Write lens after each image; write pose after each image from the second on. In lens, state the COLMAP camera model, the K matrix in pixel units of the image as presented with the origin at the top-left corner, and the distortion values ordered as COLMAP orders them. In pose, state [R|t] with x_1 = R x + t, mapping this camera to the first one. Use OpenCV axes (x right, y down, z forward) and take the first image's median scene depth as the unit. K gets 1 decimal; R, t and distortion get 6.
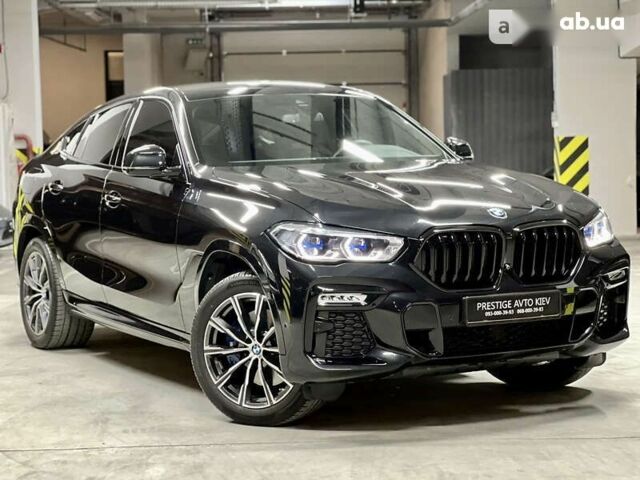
lens RADIAL K [[1464.2, 0, 317.5], [0, 1464.2, 244.6], [0, 0, 1]] dist [0.184344, 0.000000]
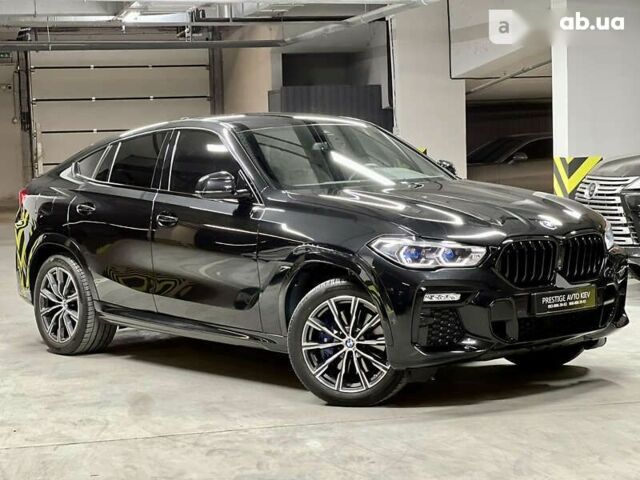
lens RADIAL K [[1464.2, 0, 326.3], [0, 1464.2, 256.9], [0, 0, 1]] dist [0.184344, 0.000000]
pose [[0.978069, -0.027824, 0.206414, -0.305390], [0.026579, 0.999608, 0.008803, -0.009966], [-0.206578, -0.003124, 0.978425, -0.165547]]
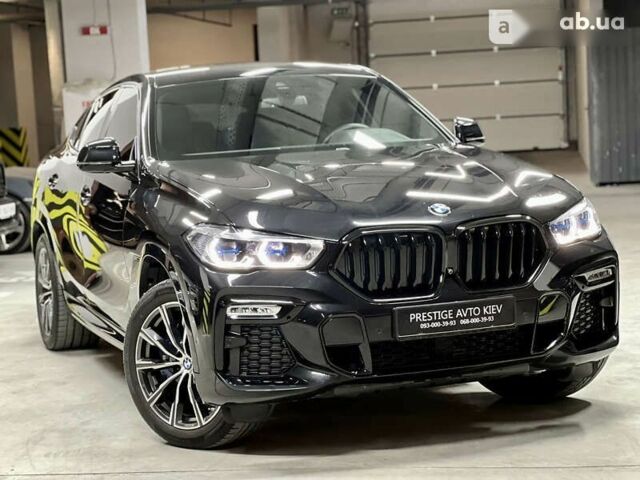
lens RADIAL K [[1464.2, 0, 314.2], [0, 1464.2, 238.7], [0, 0, 1]] dist [0.184344, 0.000000]
pose [[0.988191, -0.017333, -0.152243, 0.175526], [0.020376, 0.999622, 0.018456, -0.021182], [0.151865, -0.021340, 0.988171, 0.116371]]
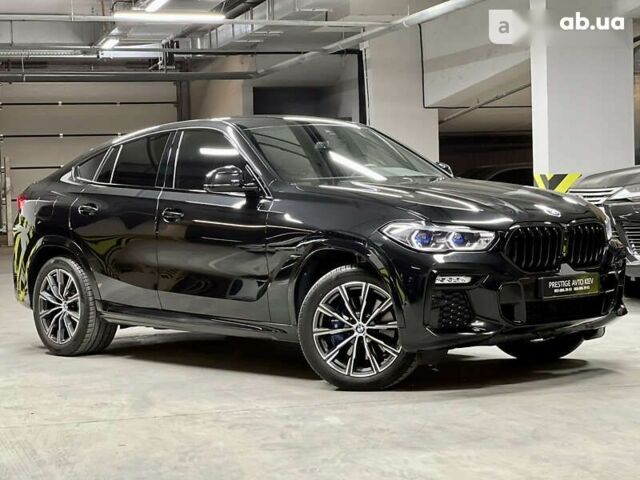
lens RADIAL K [[1464.2, 0, 326.6], [0, 1464.2, 258.4], [0, 0, 1]] dist [0.184344, 0.000000]
pose [[0.970156, -0.021050, 0.241565, -0.362190], [0.028522, 0.999215, -0.027475, 0.045790], [-0.240797, 0.033545, 0.969996, -0.177746]]
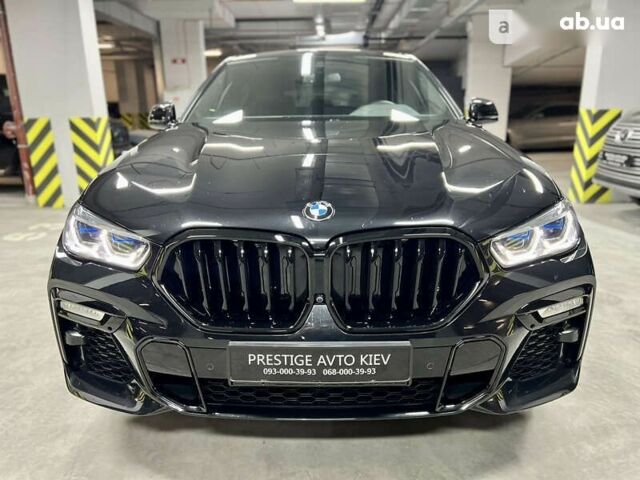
lens RADIAL K [[494.3, 0, 316.6], [0, 494.3, 237.3], [0, 0, 1]] dist [0.008272, 0.000673]
pose [[0.870115, 0.134354, -0.474182, 0.215739], [-0.045861, 0.980023, 0.193523, -0.049368], [0.490710, -0.146641, 0.858895, 0.787705]]
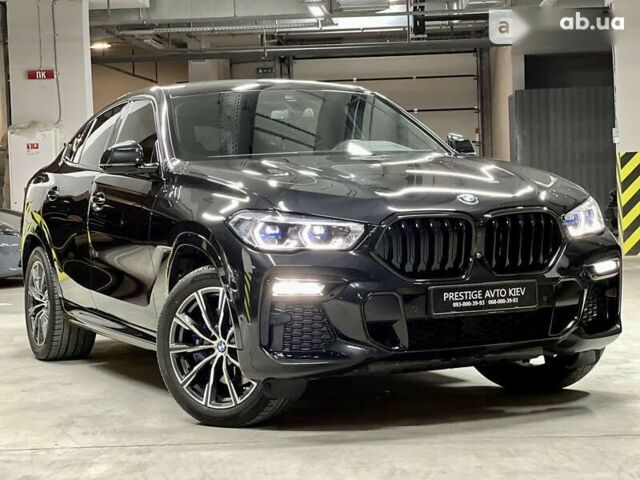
lens RADIAL K [[1464.2, 0, 323.0], [0, 1464.2, 237.0], [0, 0, 1]] dist [0.184344, 0.000000]
pose [[0.997523, -0.011738, -0.069350, 0.091351], [0.009439, 0.999398, -0.033387, 0.032561], [0.069700, 0.032650, 0.997034, 0.049324]]
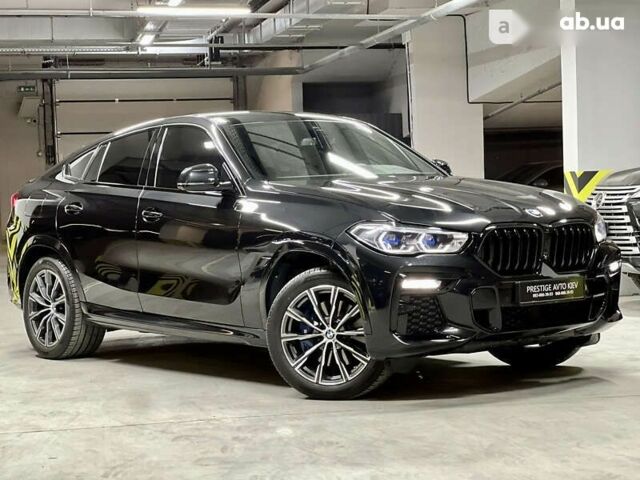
lens RADIAL K [[1464.2, 0, 335.0], [0, 1464.2, 254.9], [0, 0, 1]] dist [0.184344, 0.000000]
pose [[0.982610, -0.018689, 0.184739, -0.251142], [0.024436, 0.999284, -0.028878, 0.042121], [-0.184067, 0.032890, 0.982363, -0.143481]]
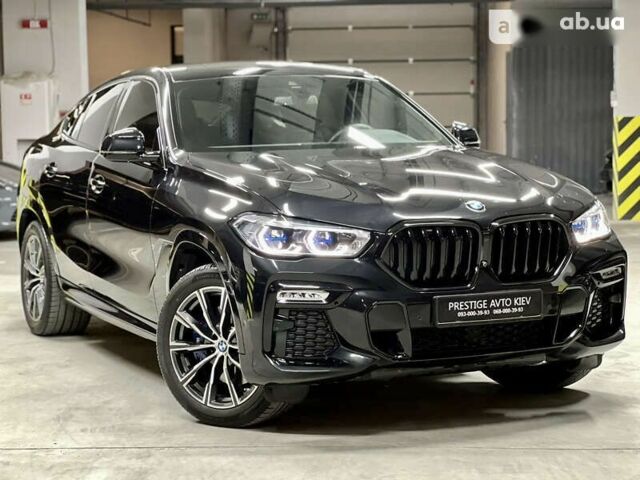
lens RADIAL K [[1464.2, 0, 319.6], [0, 1464.2, 241.0], [0, 0, 1]] dist [0.184344, 0.000000]
pose [[0.997938, 0.013134, -0.062832, 0.079713], [-0.012179, 0.999805, 0.015570, -0.012209], [0.063024, -0.014772, 0.997903, 0.058256]]
